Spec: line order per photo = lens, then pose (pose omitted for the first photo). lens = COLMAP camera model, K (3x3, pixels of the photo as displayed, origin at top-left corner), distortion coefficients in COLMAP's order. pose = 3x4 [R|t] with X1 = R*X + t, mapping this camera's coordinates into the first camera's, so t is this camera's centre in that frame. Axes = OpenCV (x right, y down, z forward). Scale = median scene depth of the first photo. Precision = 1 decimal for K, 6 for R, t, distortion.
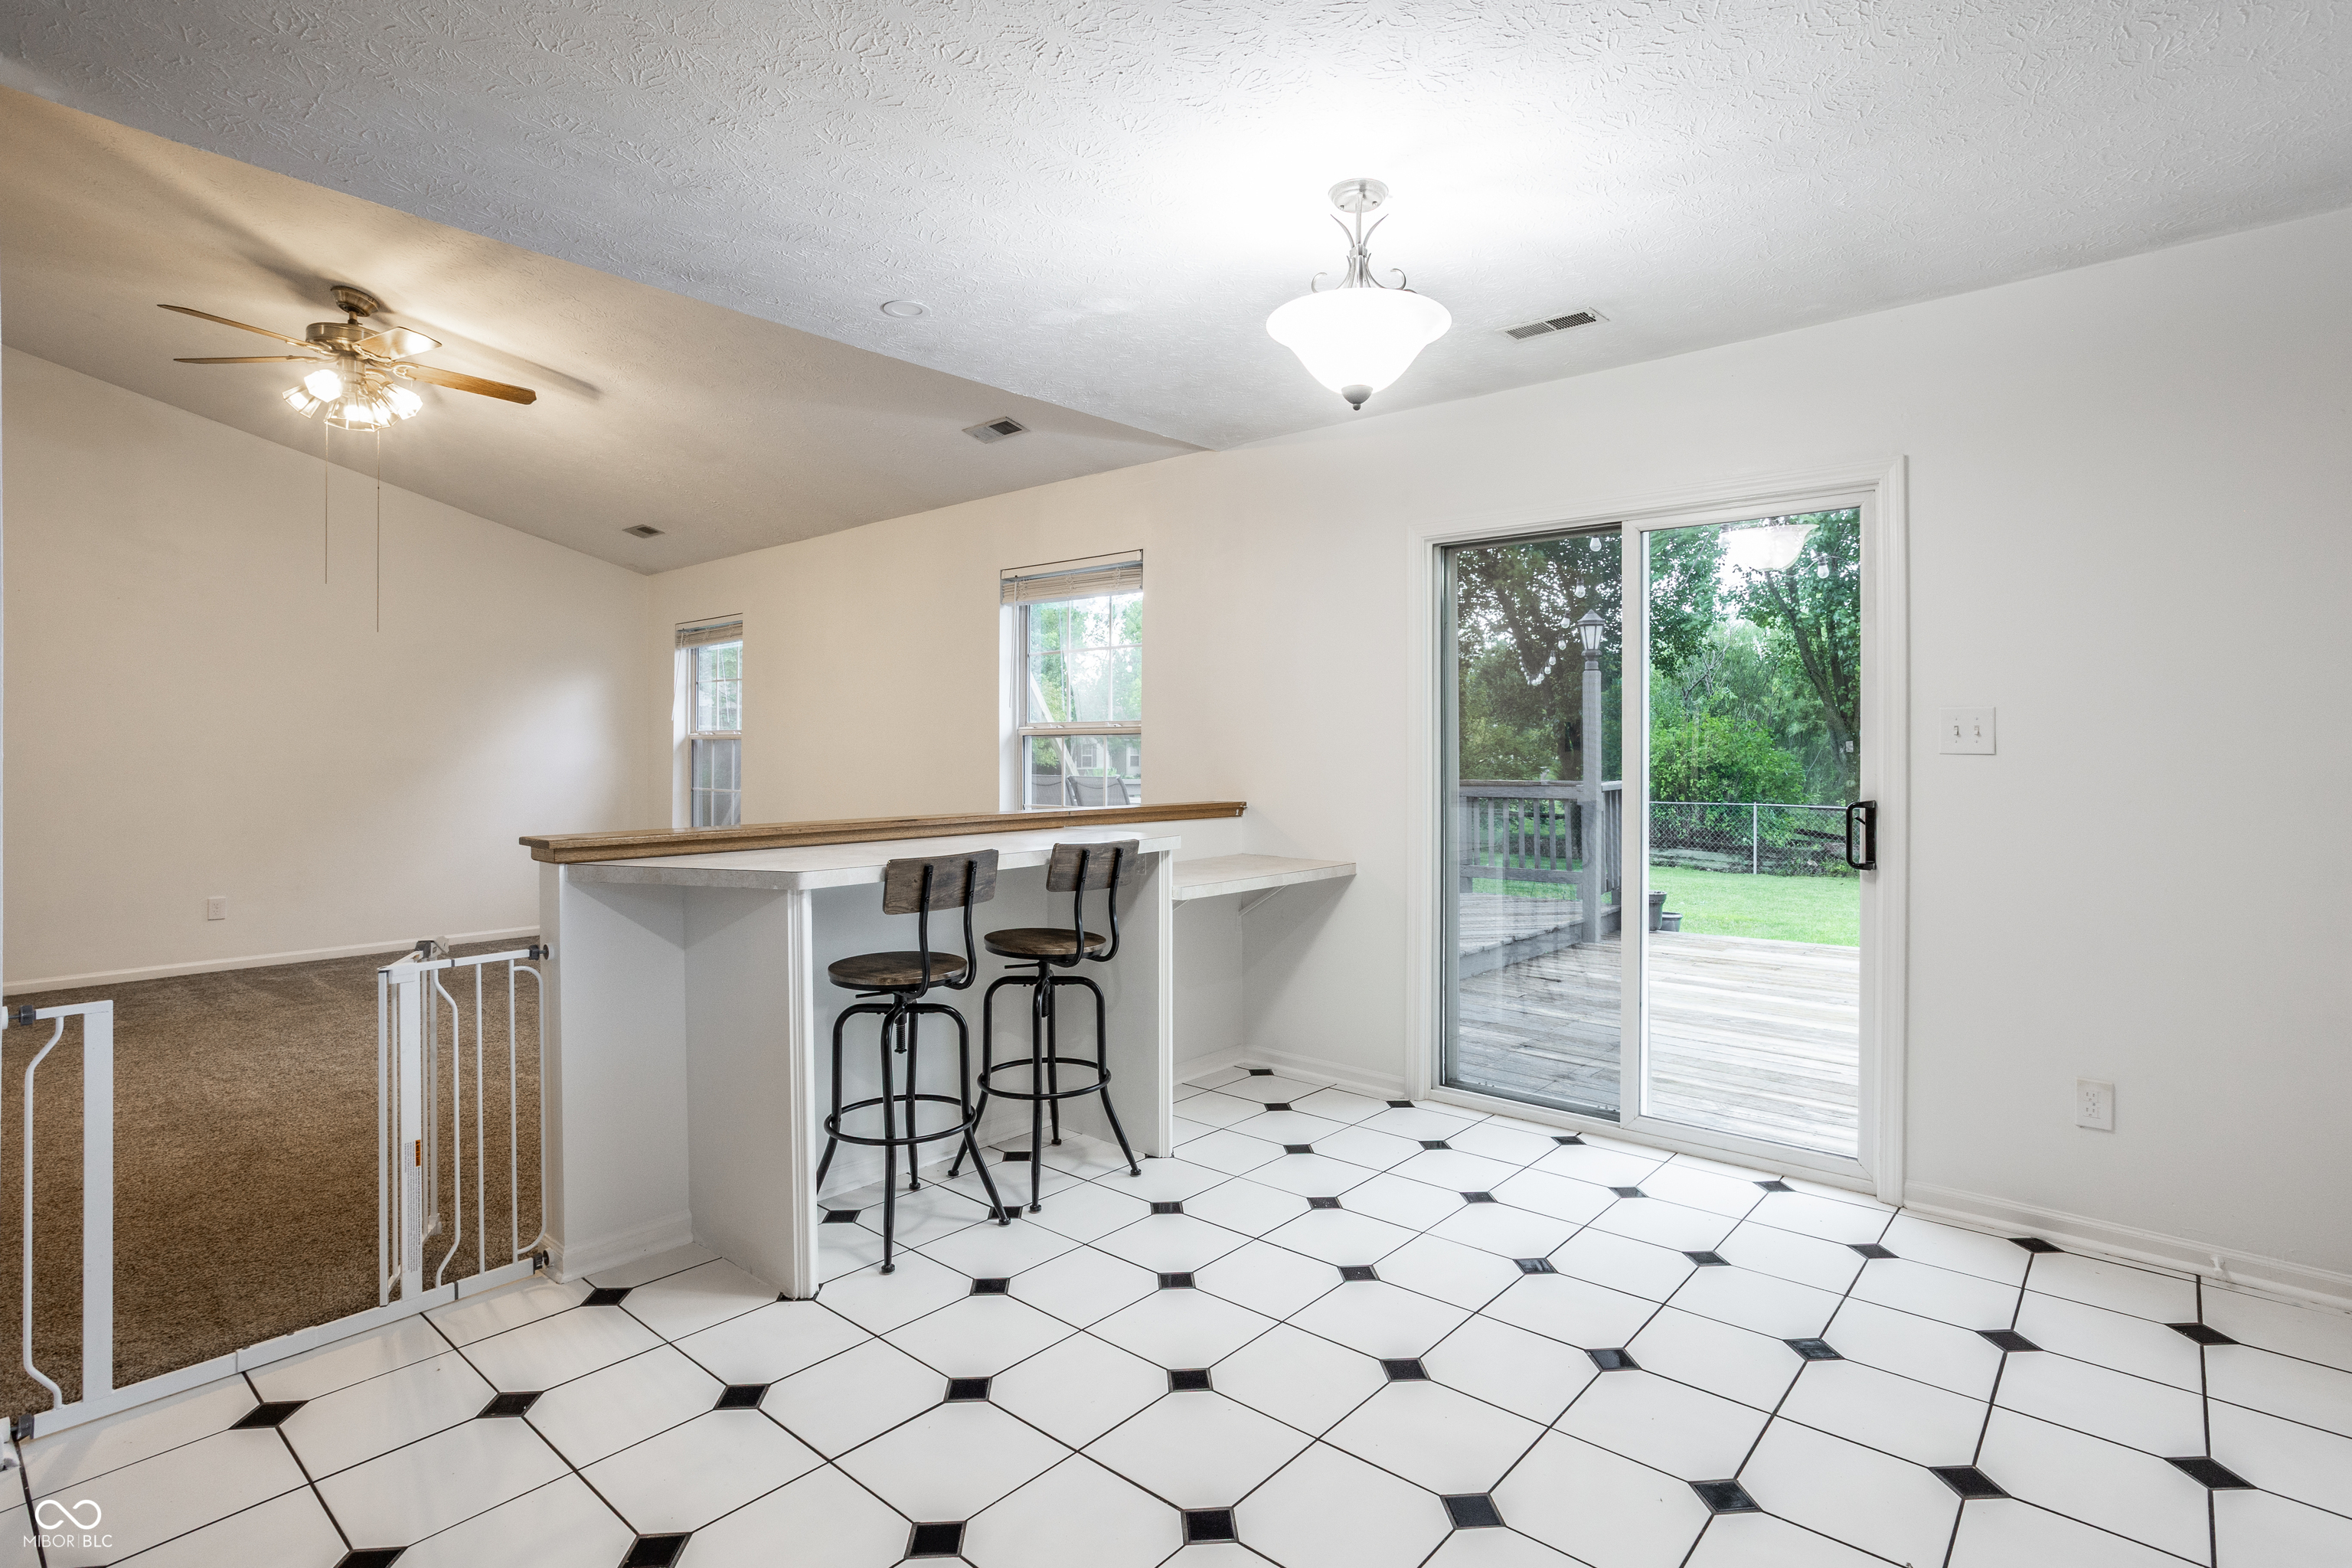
lens RADIAL K [[1163.0, 0, 1169.5], [0, 1163.0, 746.3], [0, 0, 1]] dist [-0.051749, 0.042056]
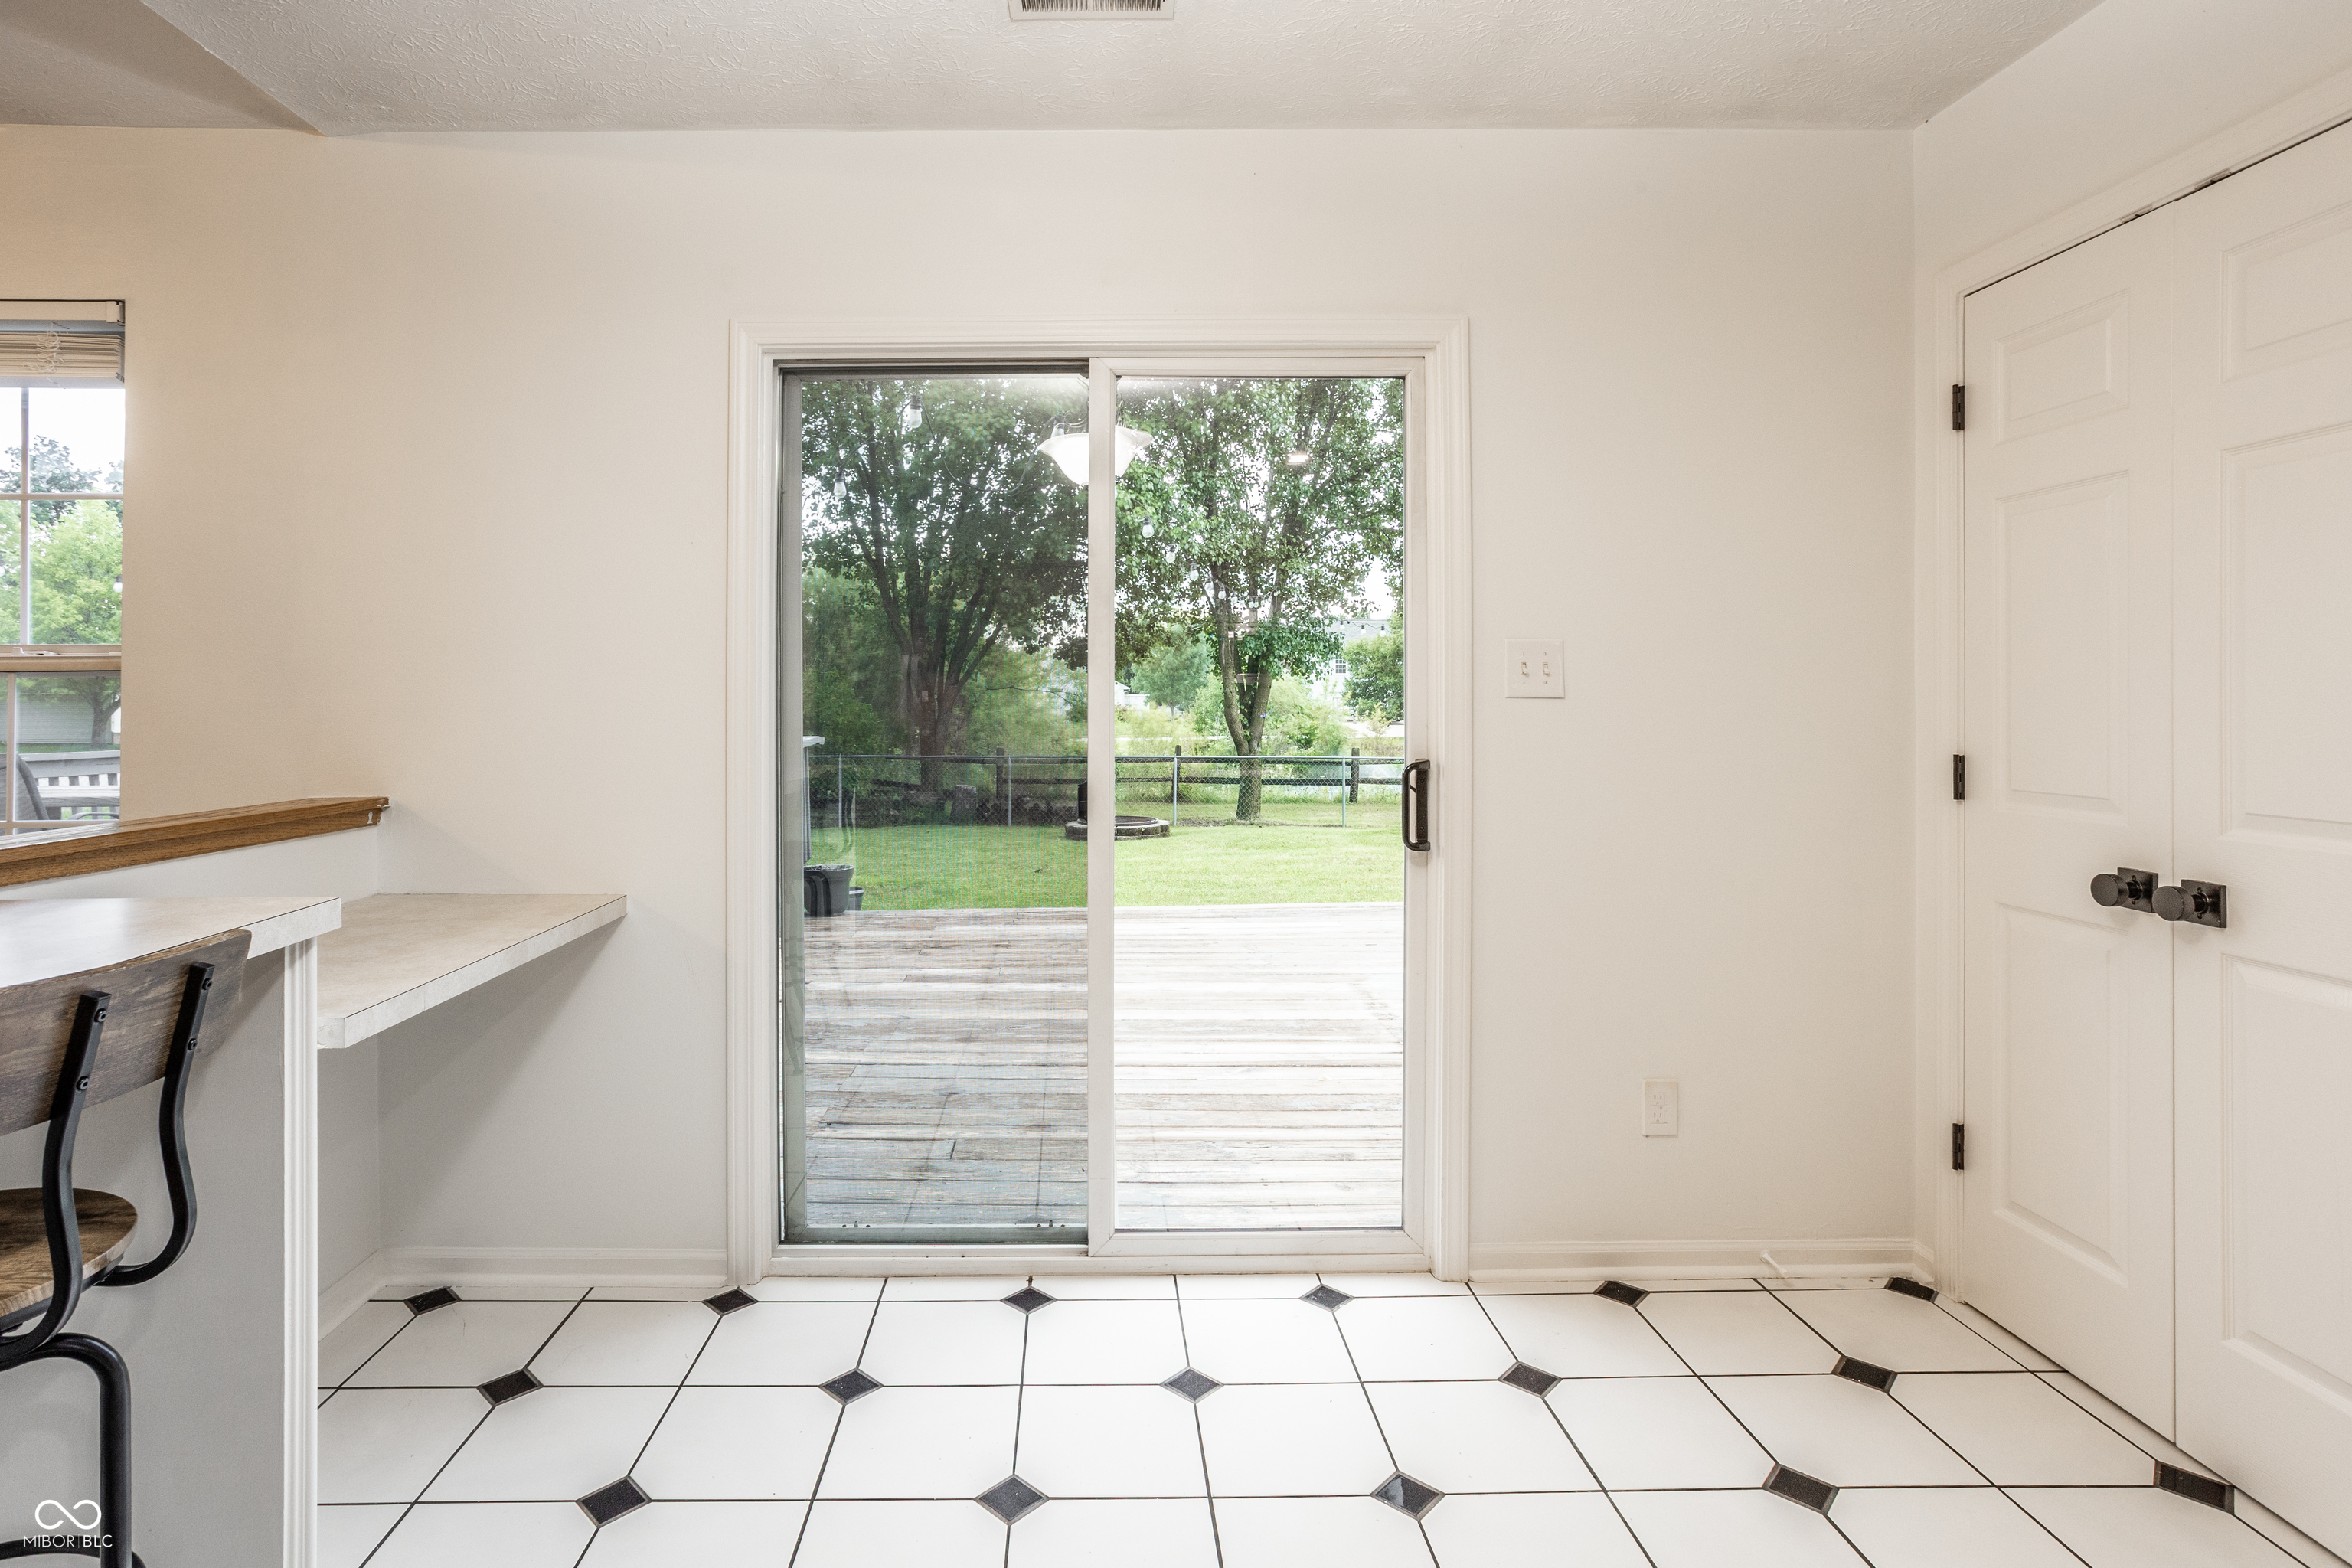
lens RADIAL K [[1252.4, 0, 1171.1], [0, 1252.4, 694.4], [0, 0, 1]] dist [-0.025816, 0.000786]
pose [[0.737132, -0.001316, 0.675748, -0.068246], [0.002999, 0.999995, -0.001324, 0.003657], [-0.675743, 0.003002, 0.737132, 0.439791]]
